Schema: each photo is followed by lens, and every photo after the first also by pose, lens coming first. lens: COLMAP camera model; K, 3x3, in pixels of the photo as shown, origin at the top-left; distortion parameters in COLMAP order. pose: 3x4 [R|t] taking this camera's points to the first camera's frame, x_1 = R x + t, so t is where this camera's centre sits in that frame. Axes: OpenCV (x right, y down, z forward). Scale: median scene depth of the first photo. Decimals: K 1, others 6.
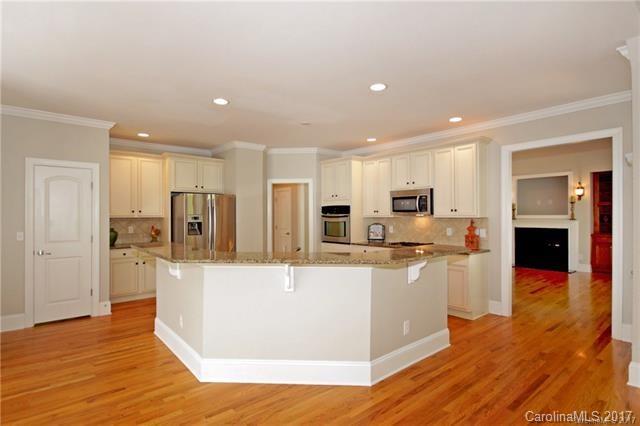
lens RADIAL K [[319.8, 0, 320.0], [0, 319.8, 213.0], [0, 0, 1]] dist [-0.001280, -0.000141]
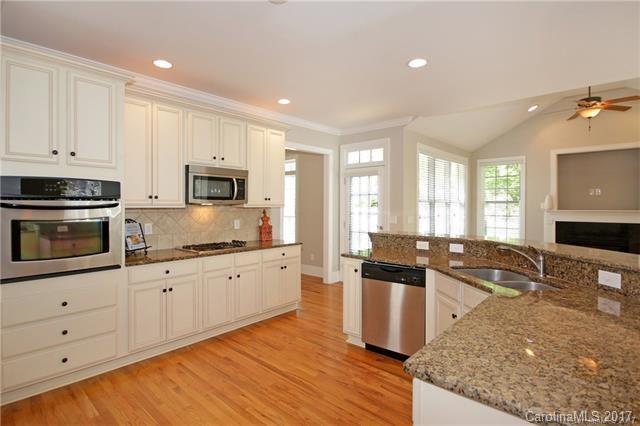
lens RADIAL K [[319.8, 0, 320.0], [0, 319.8, 213.0], [0, 0, 1]] dist [-0.001280, -0.000141]
pose [[-0.136557, -0.023229, 0.990360, -0.447606], [-0.014499, 0.999665, 0.021448, 0.007733], [-0.990526, -0.011431, -0.136848, 0.885540]]
